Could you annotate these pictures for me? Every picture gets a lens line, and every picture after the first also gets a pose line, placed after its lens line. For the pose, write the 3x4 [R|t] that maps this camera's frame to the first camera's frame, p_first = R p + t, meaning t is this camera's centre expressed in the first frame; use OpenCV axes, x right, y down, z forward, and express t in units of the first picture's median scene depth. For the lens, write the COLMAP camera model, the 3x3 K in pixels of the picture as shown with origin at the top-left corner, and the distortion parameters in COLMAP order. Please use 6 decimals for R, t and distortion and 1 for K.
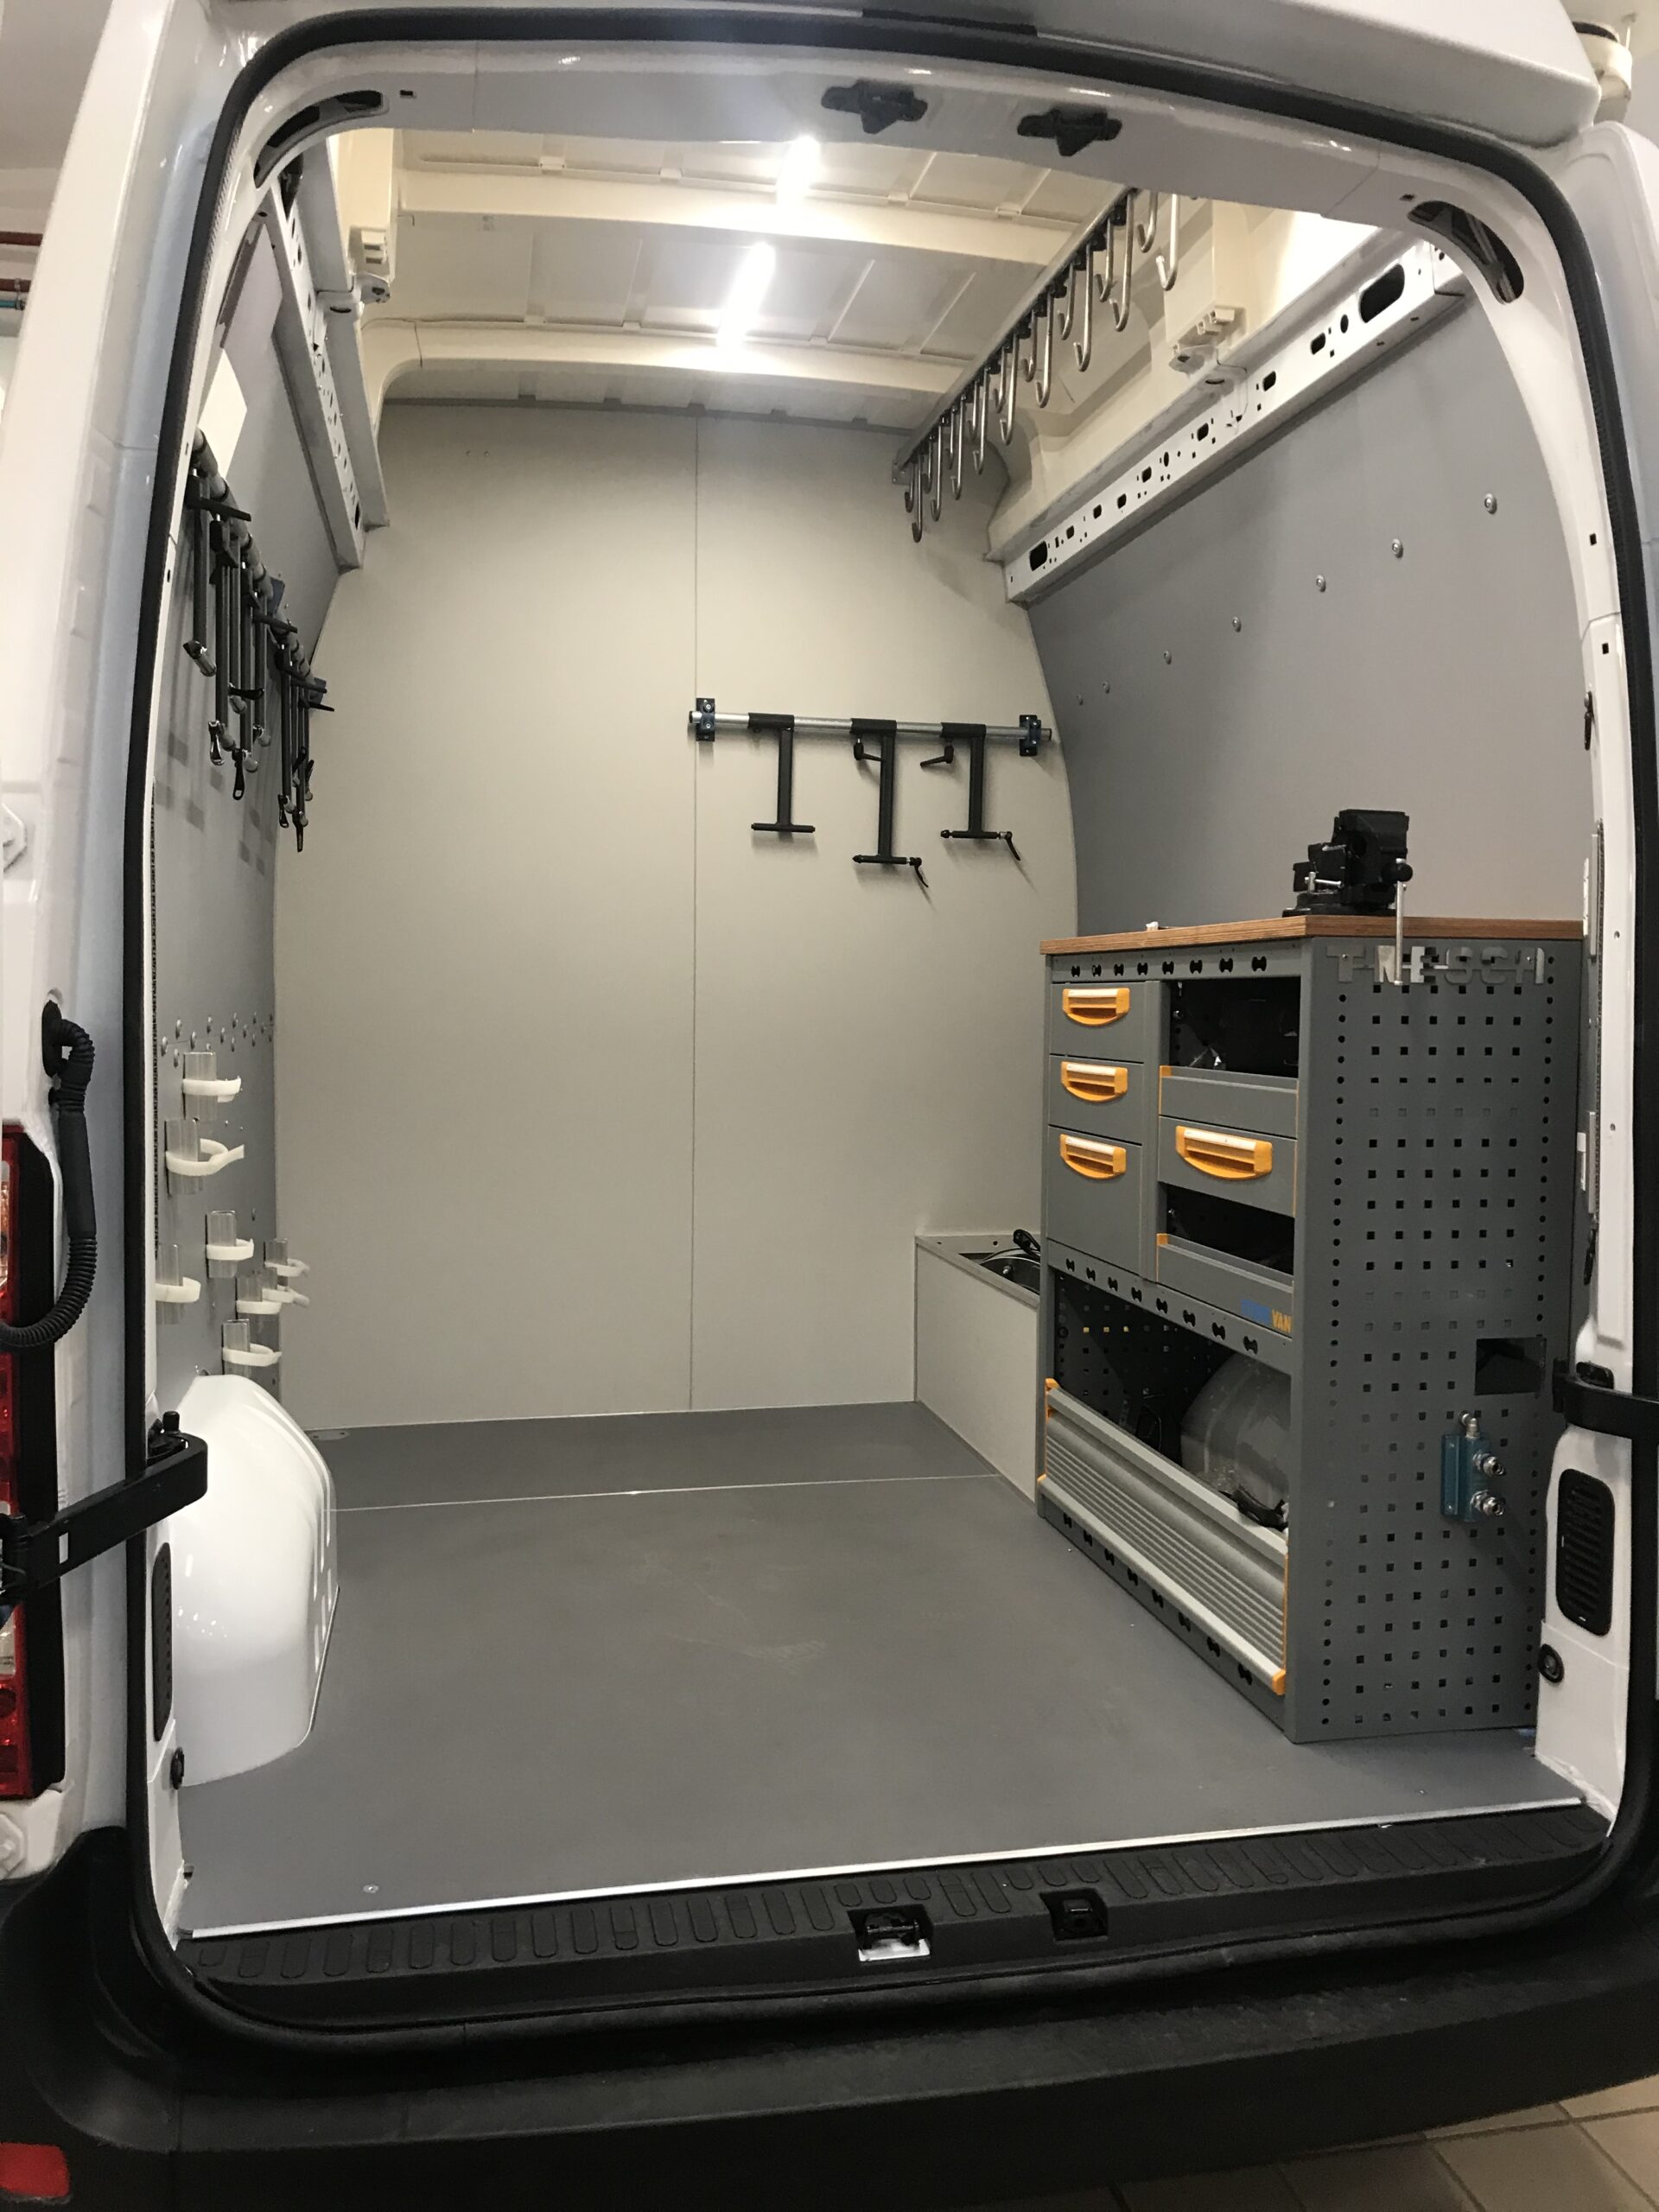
lens RADIAL K [[1813.5, 0, 846.7], [0, 1813.5, 1100.8], [0, 0, 1]] dist [0.008075, 0.004119]
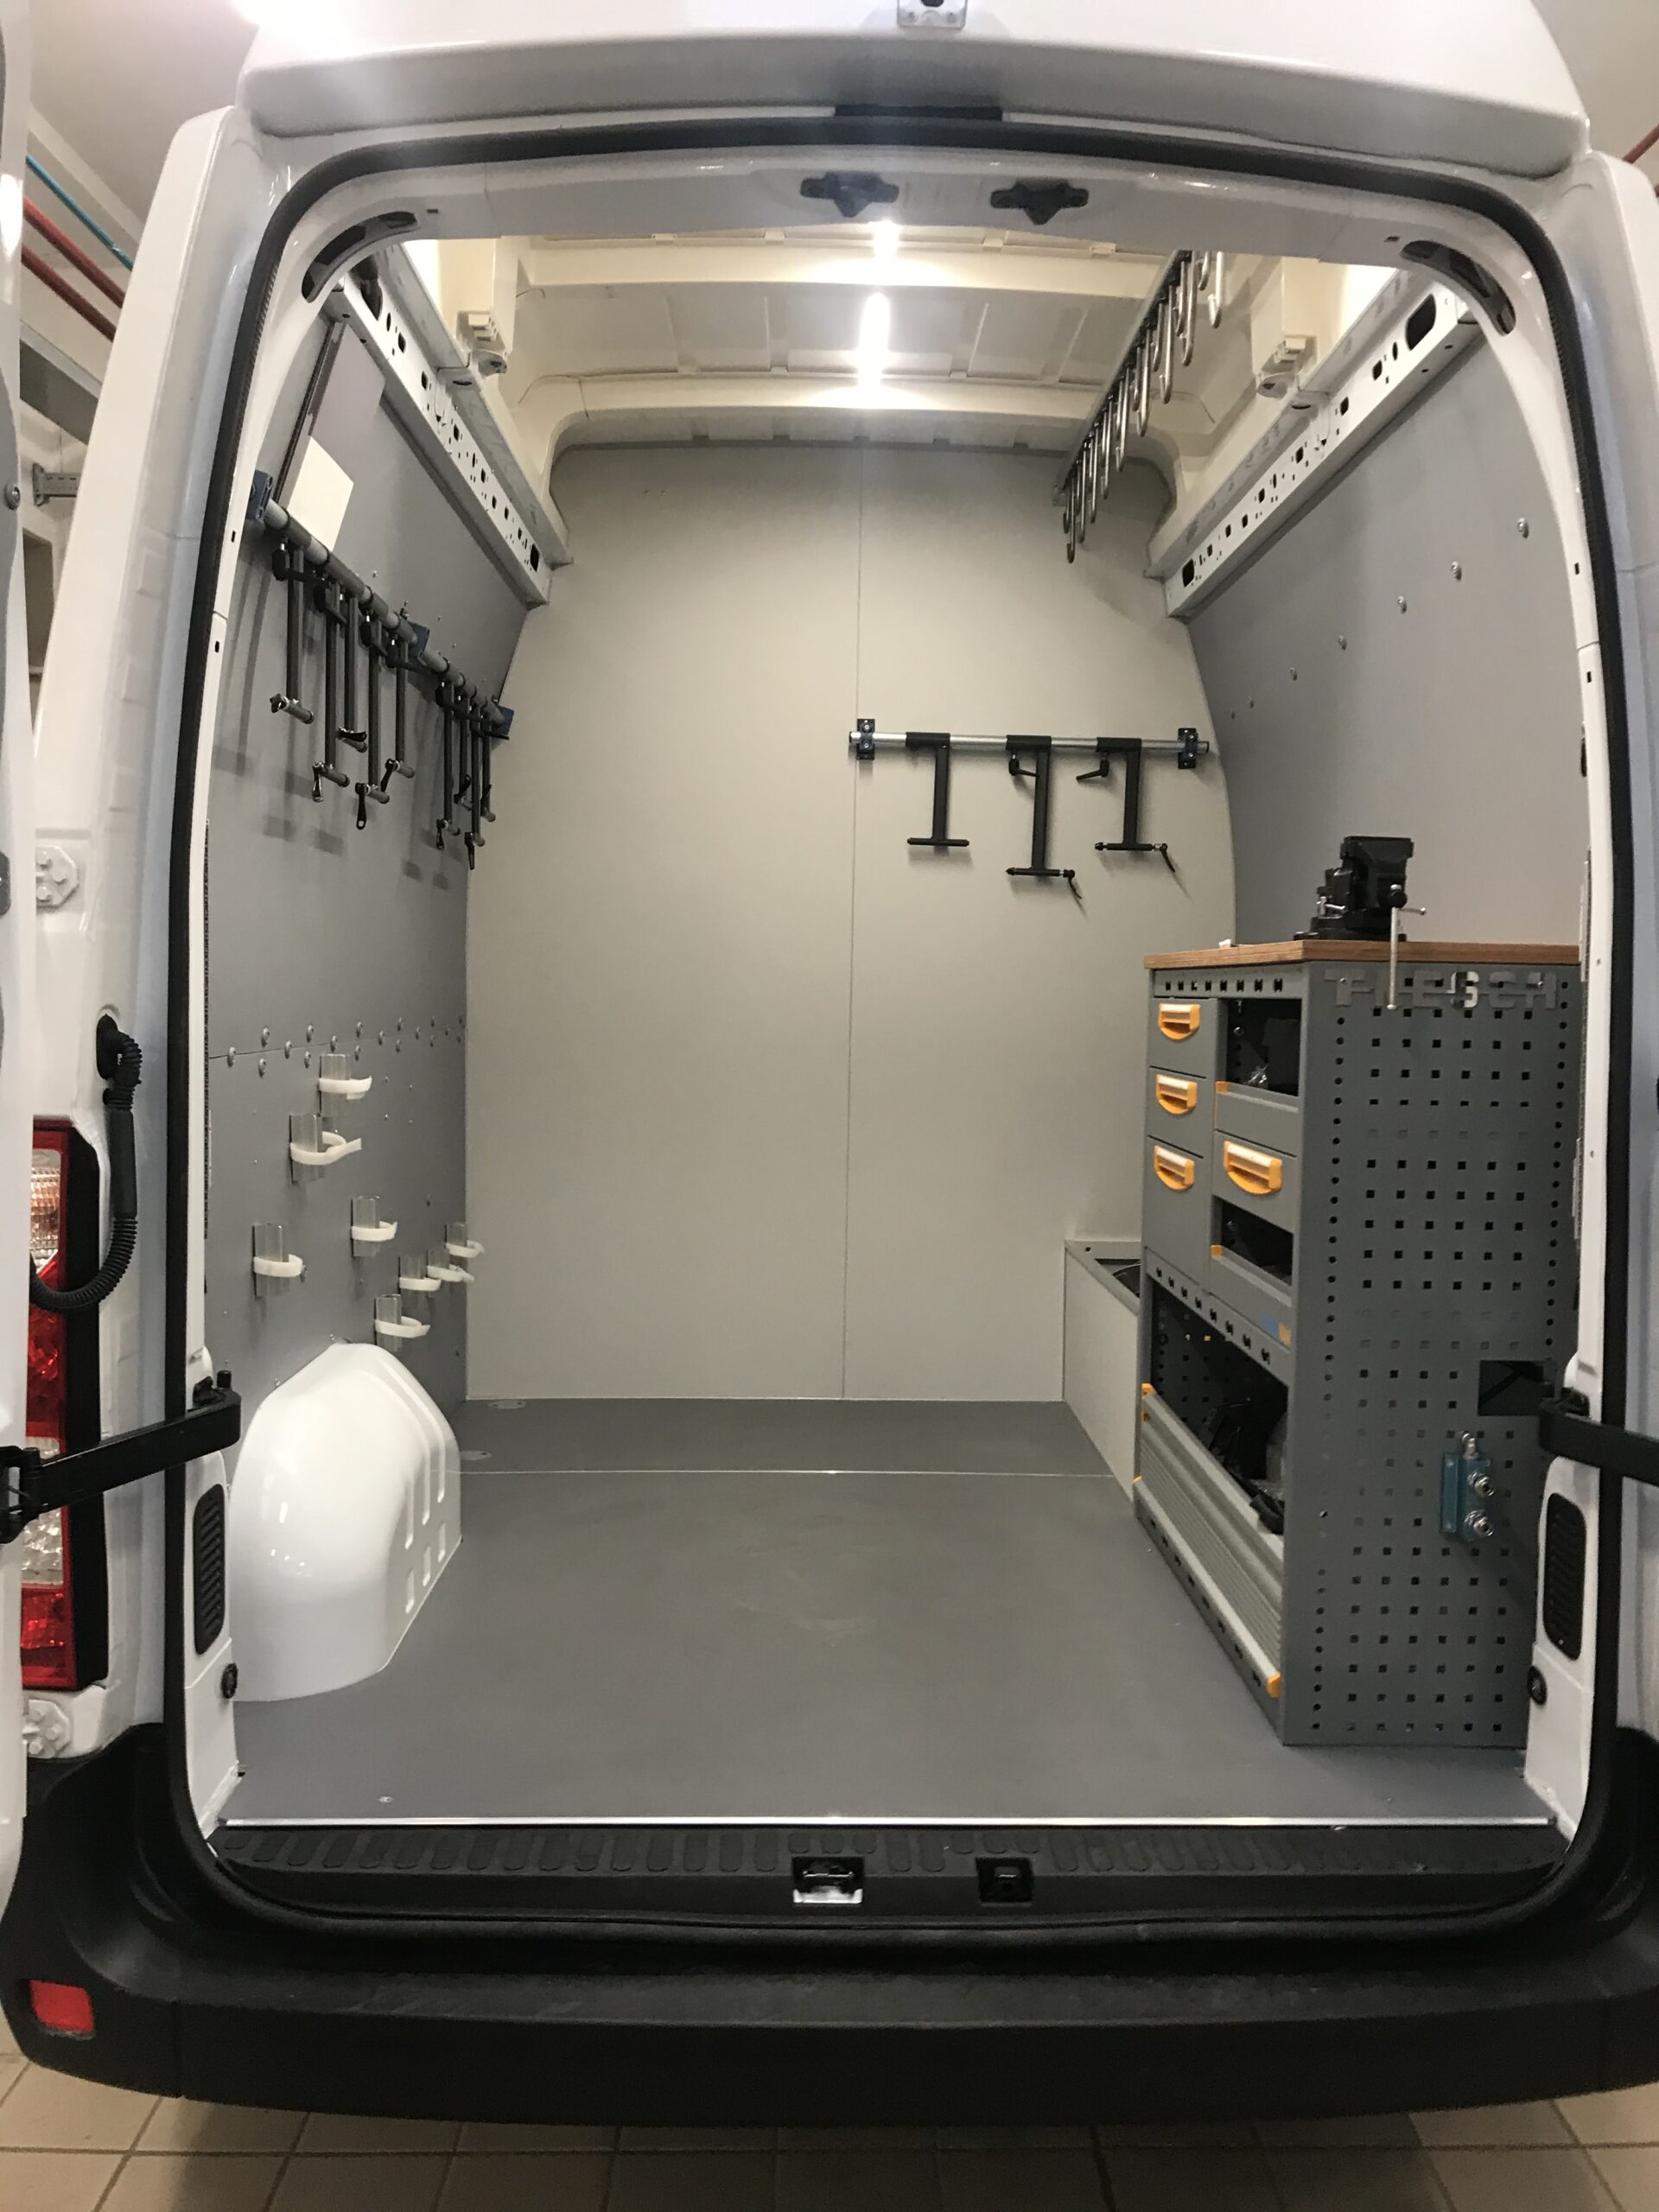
lens RADIAL K [[1820.0, 0, 869.9], [0, 1820.0, 1107.4], [0, 0, 1]] dist [0.004506, 0.013620]
pose [[0.984915, 0.020929, -0.171768, 0.177987], [-0.019893, 0.999772, 0.007751, -0.009993], [0.171891, -0.004217, 0.985107, -0.052719]]
